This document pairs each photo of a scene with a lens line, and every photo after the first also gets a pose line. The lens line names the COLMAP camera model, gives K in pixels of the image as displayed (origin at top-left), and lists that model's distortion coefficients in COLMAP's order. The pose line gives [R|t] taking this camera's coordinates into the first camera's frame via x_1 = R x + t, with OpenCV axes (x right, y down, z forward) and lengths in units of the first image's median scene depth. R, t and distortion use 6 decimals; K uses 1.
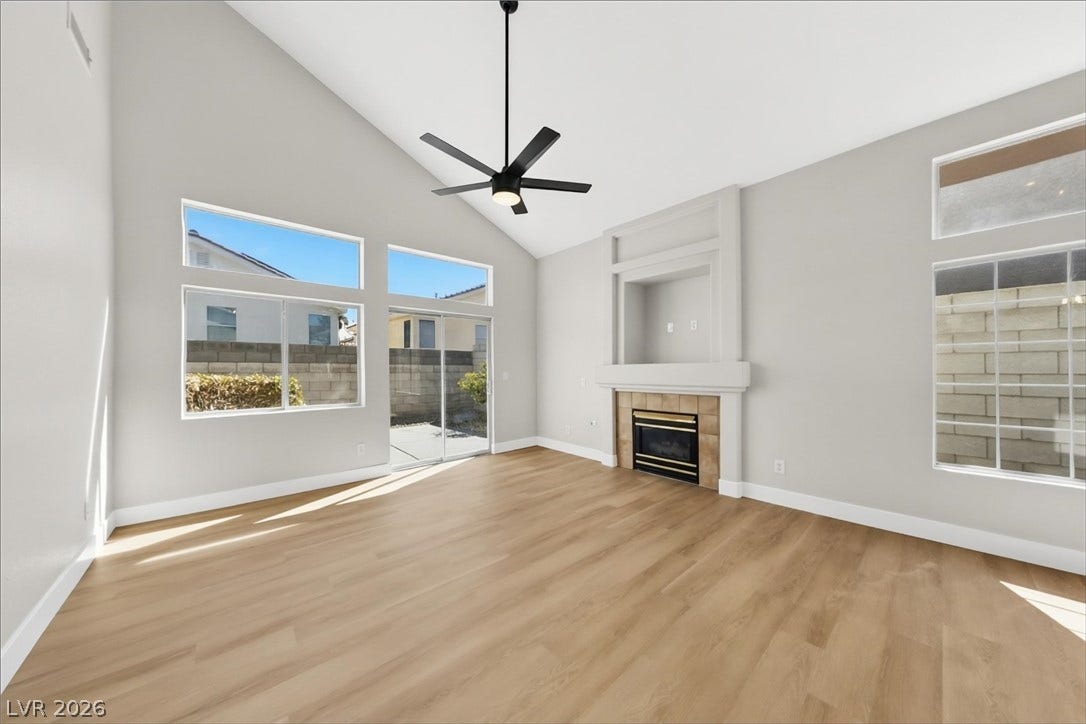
lens RADIAL K [[361.3, 0, 544.3], [0, 361.3, 366.9], [0, 0, 1]] dist [-0.009510, 0.000079]
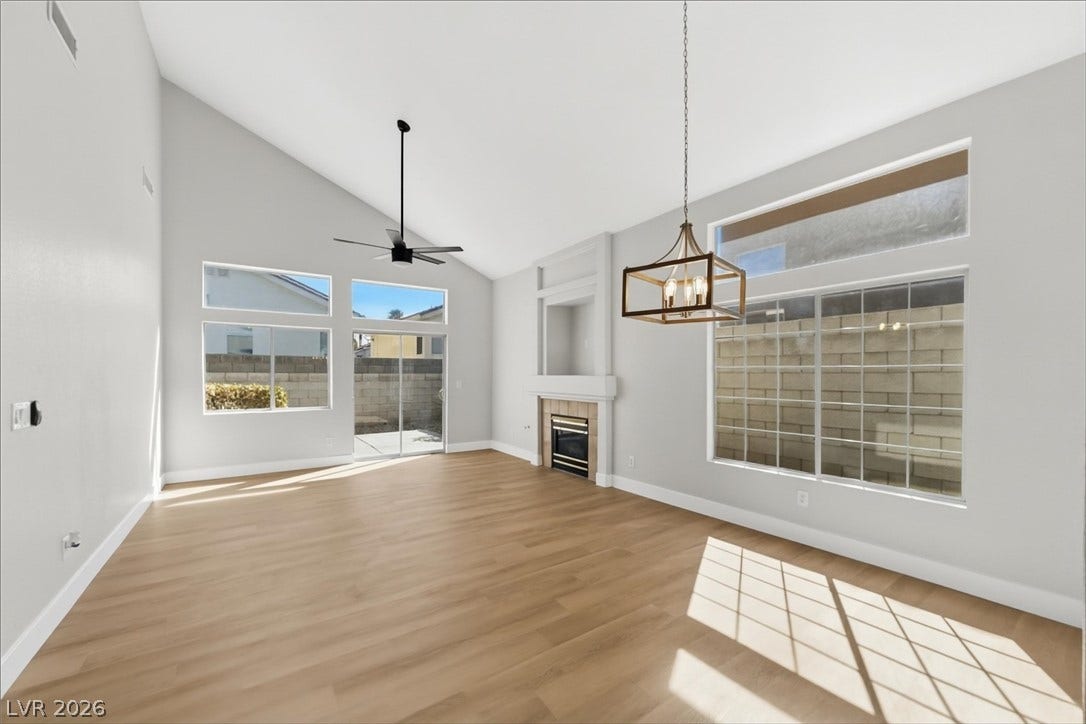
lens RADIAL K [[429.9, 0, 540.5], [0, 429.9, 370.9], [0, 0, 1]] dist [0.001701, -0.006269]
pose [[0.990766, 0.001894, -0.135572, 0.467115], [-0.002148, 0.999996, -0.001728, -0.026973], [0.135568, 0.002003, 0.990766, -0.439375]]
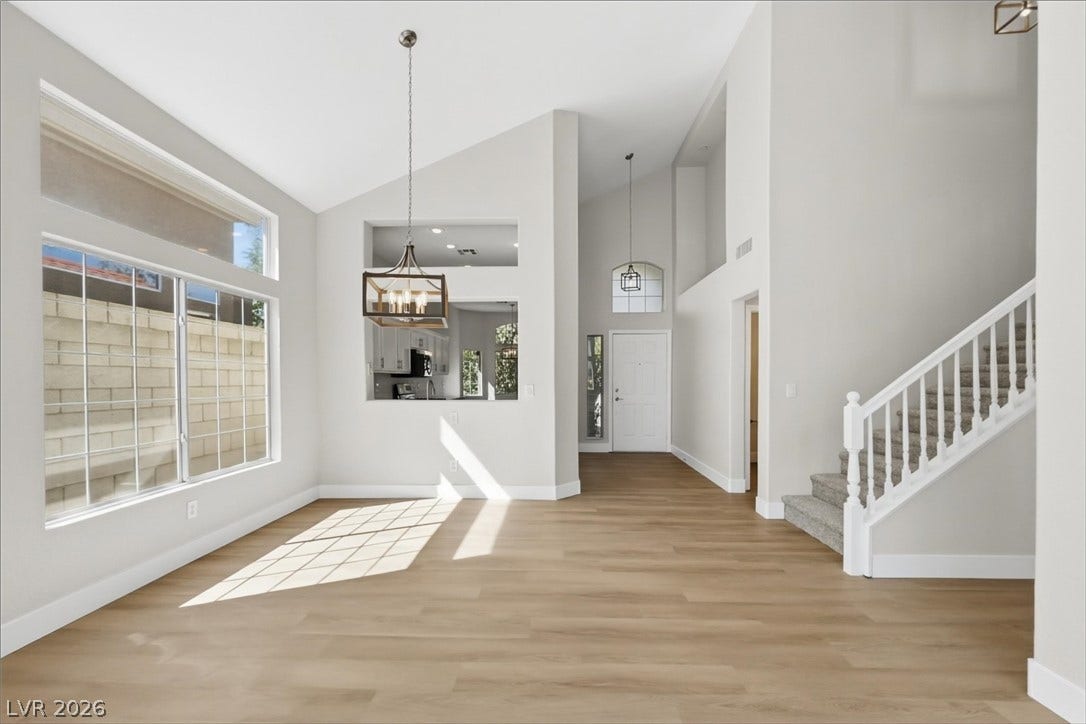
lens RADIAL K [[427.1, 0, 543.0], [0, 427.1, 362.0], [0, 0, 1]] dist [0.000016, 0.000001]
pose [[-0.711668, 0.032073, 0.701784, -0.127516], [-0.002597, 0.998830, -0.048283, 0.000888], [-0.702511, -0.036184, -0.710752, 0.620073]]
